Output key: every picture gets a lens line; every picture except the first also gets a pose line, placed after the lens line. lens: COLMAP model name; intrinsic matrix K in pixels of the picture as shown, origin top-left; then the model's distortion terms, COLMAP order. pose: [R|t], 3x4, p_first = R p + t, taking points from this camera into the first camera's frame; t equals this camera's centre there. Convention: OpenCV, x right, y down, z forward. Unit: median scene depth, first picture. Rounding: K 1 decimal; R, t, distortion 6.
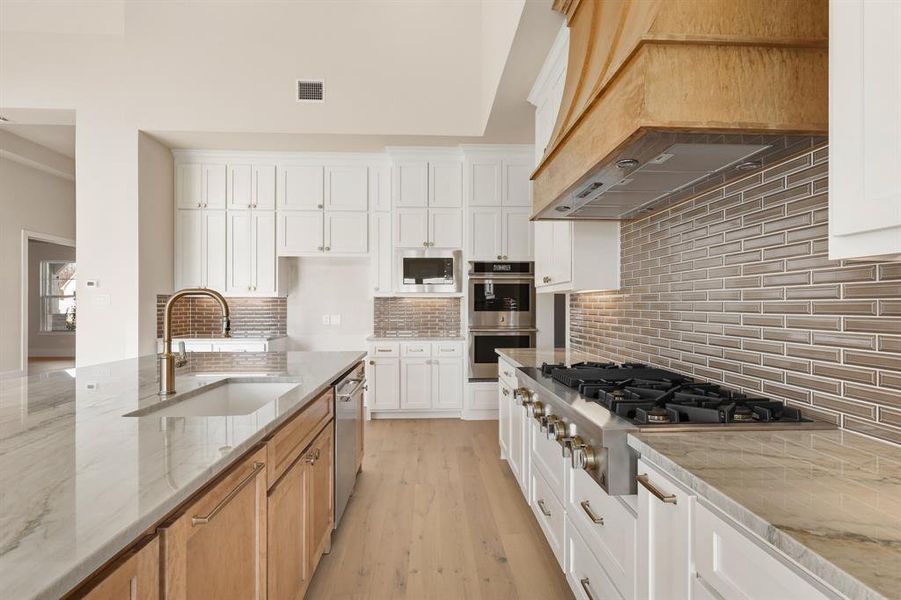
lens RADIAL K [[426.6, 0, 447.4], [0, 426.6, 303.7], [0, 0, 1]] dist [-0.003066, 0.000378]
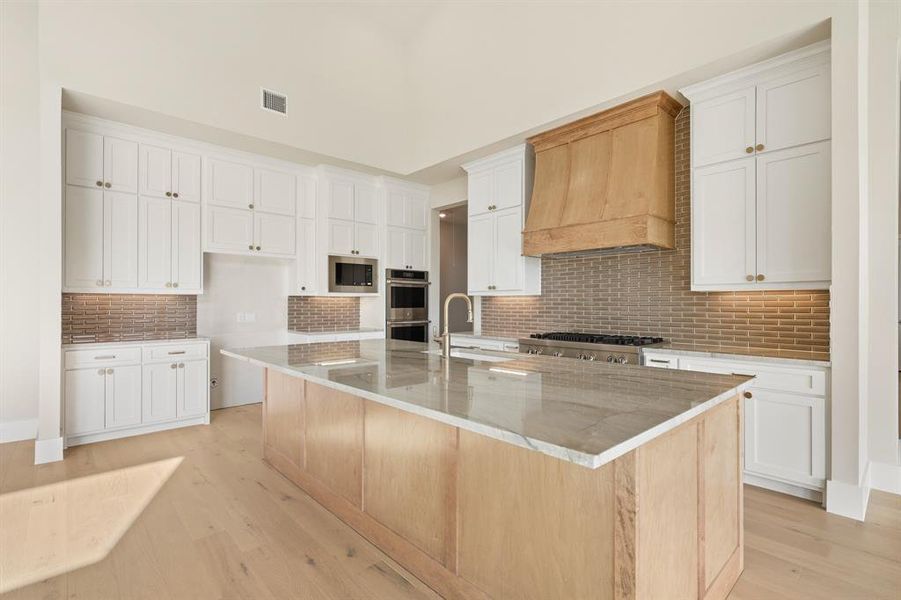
lens RADIAL K [[426.6, 0, 447.2], [0, 426.6, 303.2], [0, 0, 1]] dist [-0.003066, 0.000378]
pose [[0.763104, -0.000520, 0.646275, -0.631065], [-0.002303, 0.999991, 0.003524, -0.001505], [-0.646271, -0.004178, 0.763096, -0.086882]]
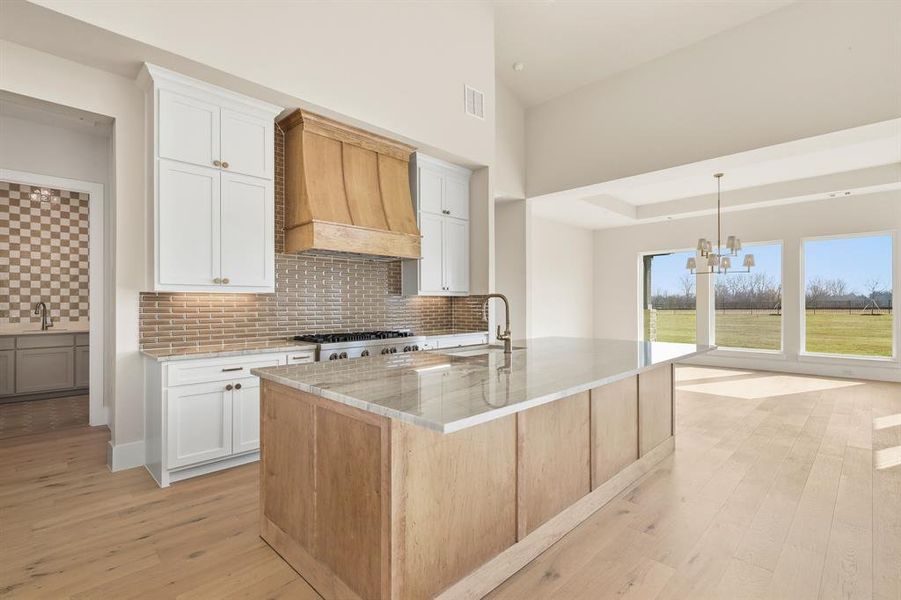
lens RADIAL K [[426.6, 0, 456.1], [0, 426.6, 300.7], [0, 0, 1]] dist [-0.003066, 0.000378]
pose [[-0.694747, 0.005869, 0.719230, -0.659714], [-0.001269, 0.999955, -0.009386, 0.003314], [-0.719253, -0.007433, -0.694709, 0.884990]]
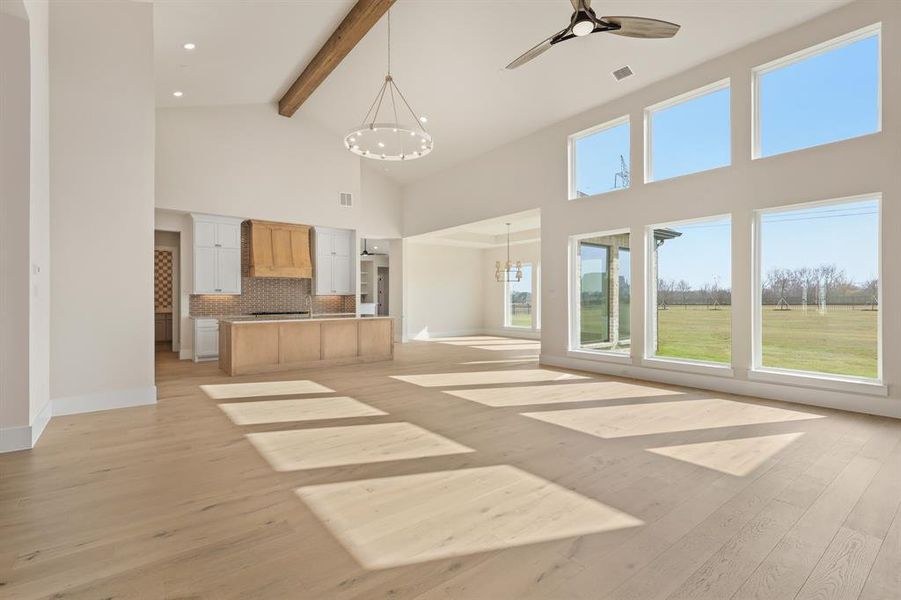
lens RADIAL K [[426.6, 0, 451.2], [0, 426.6, 297.3], [0, 0, 1]] dist [-0.003066, 0.000378]
pose [[-0.594372, 0.001949, 0.804188, -2.036732], [-0.003545, 0.999981, -0.005043, 0.000730], [-0.804182, -0.005848, -0.594354, 0.963753]]
